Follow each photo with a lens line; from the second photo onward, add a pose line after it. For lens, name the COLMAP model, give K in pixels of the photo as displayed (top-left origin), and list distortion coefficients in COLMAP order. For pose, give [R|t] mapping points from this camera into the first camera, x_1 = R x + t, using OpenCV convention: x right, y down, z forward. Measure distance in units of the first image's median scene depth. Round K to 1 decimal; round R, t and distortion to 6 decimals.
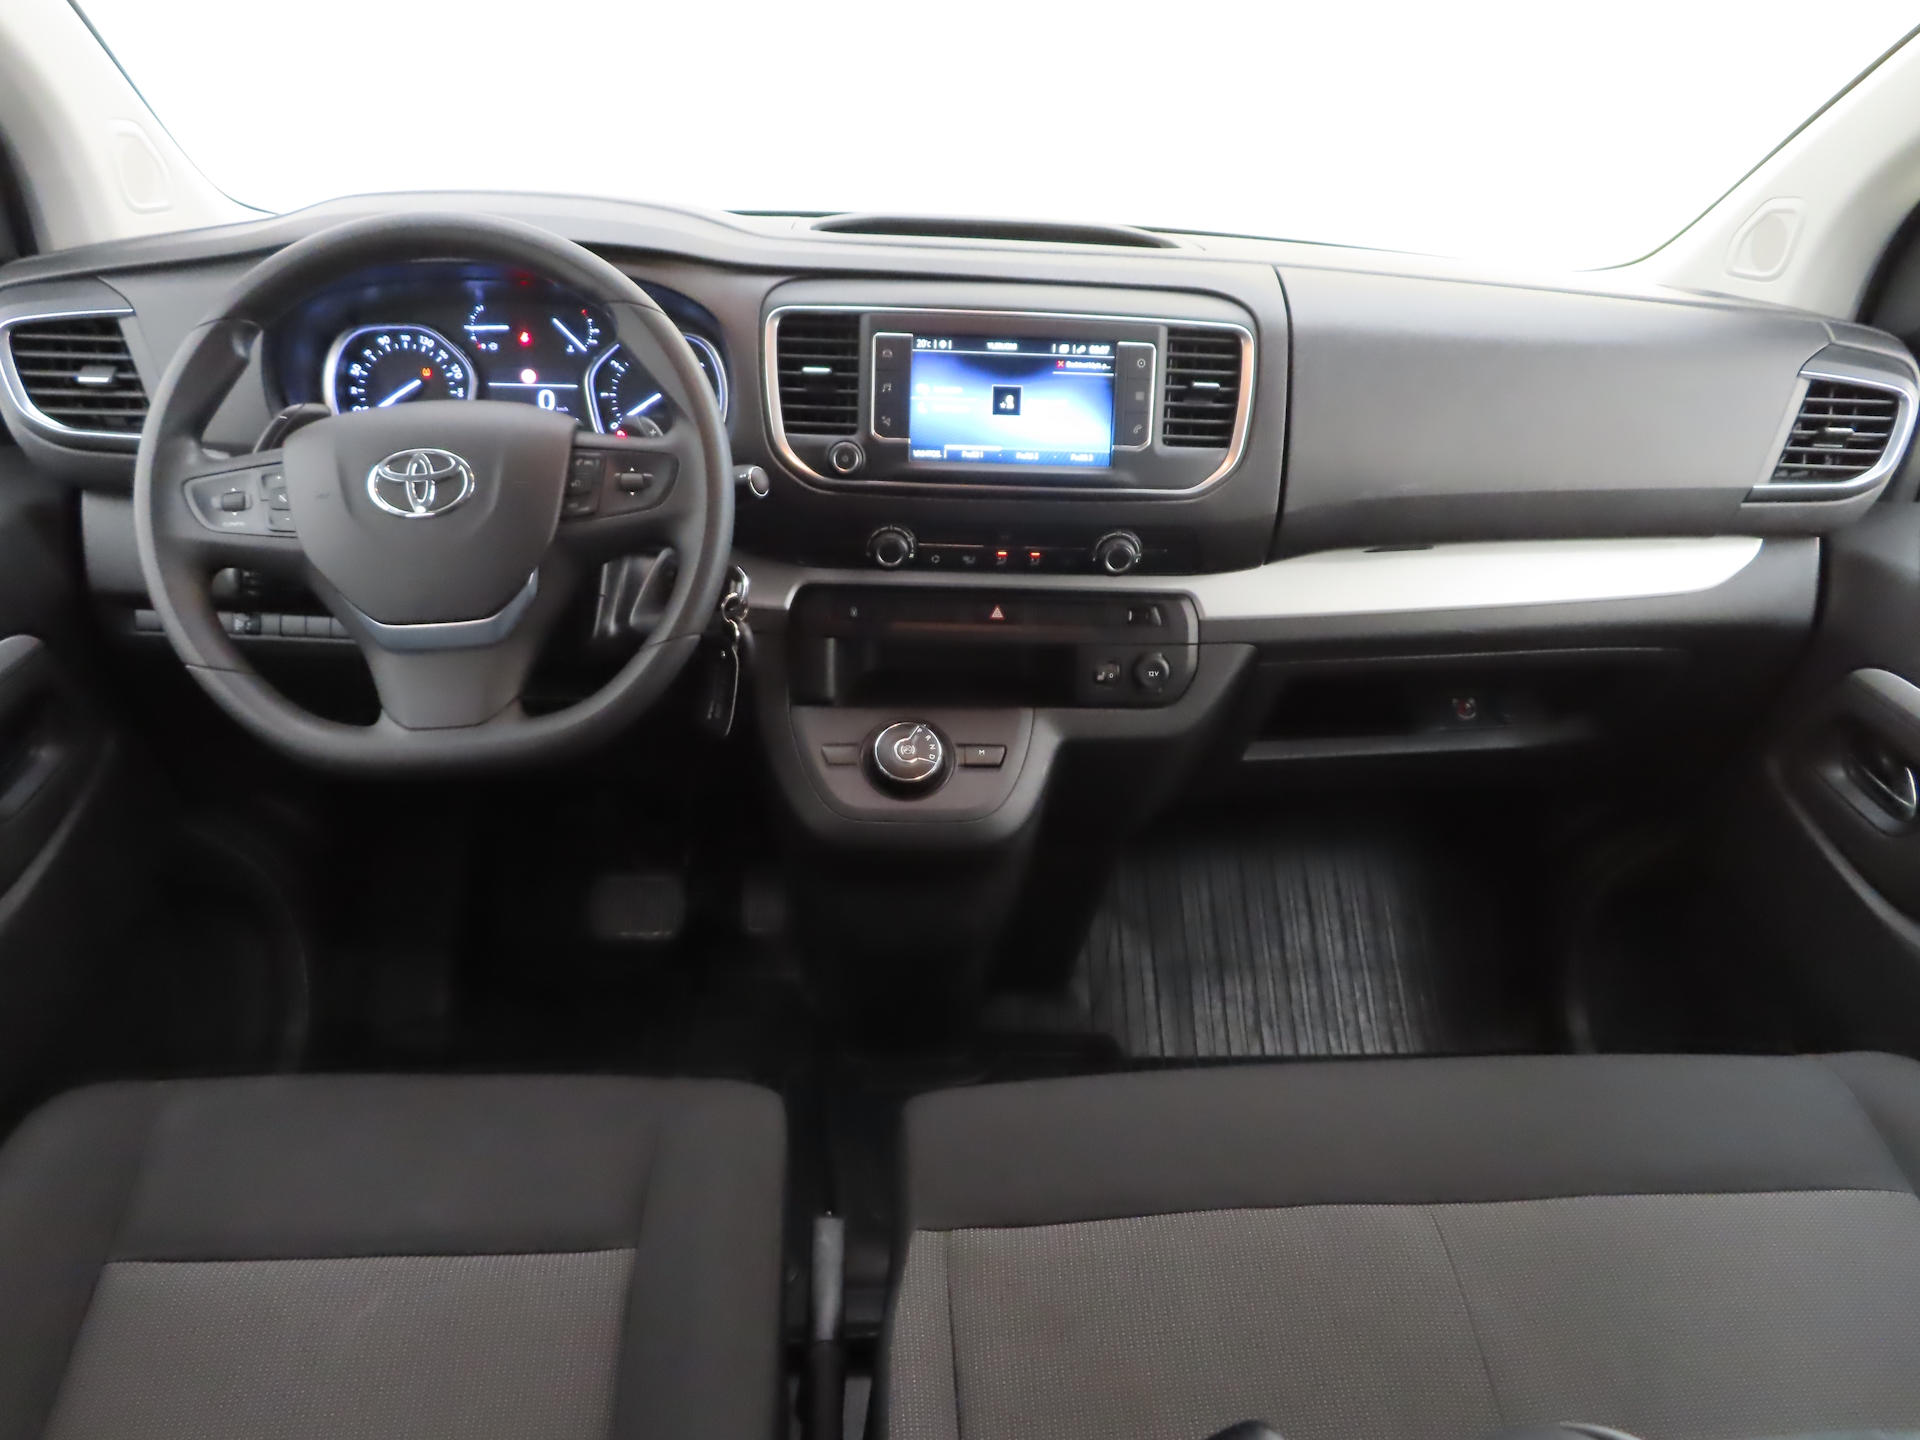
lens RADIAL K [[1369.4, 0, 960.0], [0, 1369.4, 720.0], [0, 0, 1]] dist [-0.009345, 0.009432]
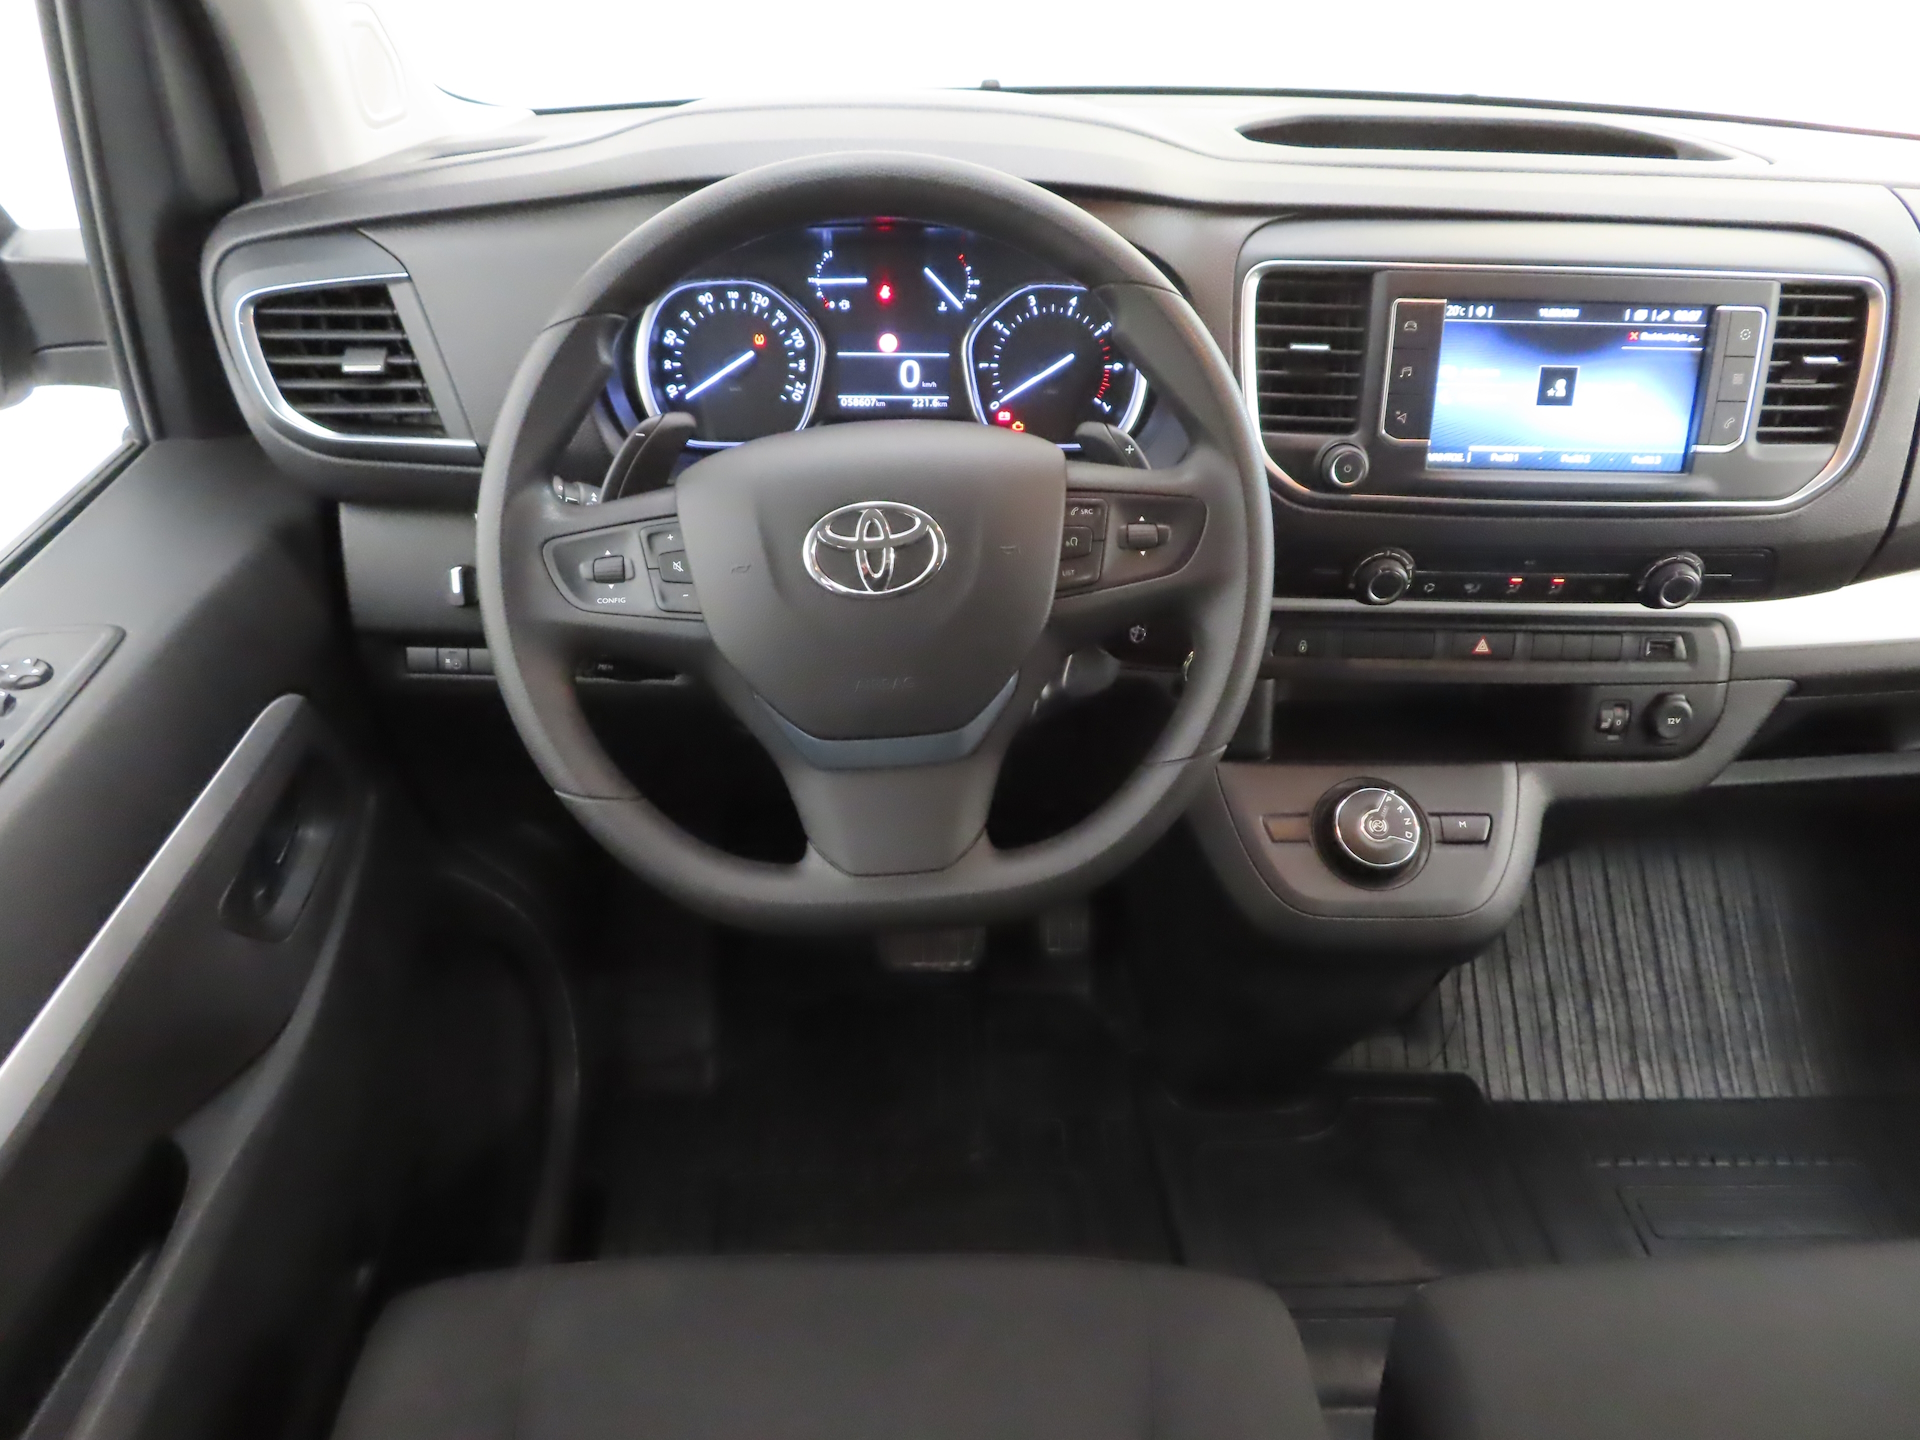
lens RADIAL K [[1369.4, 0, 960.0], [0, 1369.4, 720.0], [0, 0, 1]] dist [-0.009345, 0.009432]
pose [[0.999414, 0.001581, -0.034190, -0.256964], [0.002369, 0.993342, 0.115177, -0.132854], [0.034144, -0.115191, 0.992756, 0.213536]]
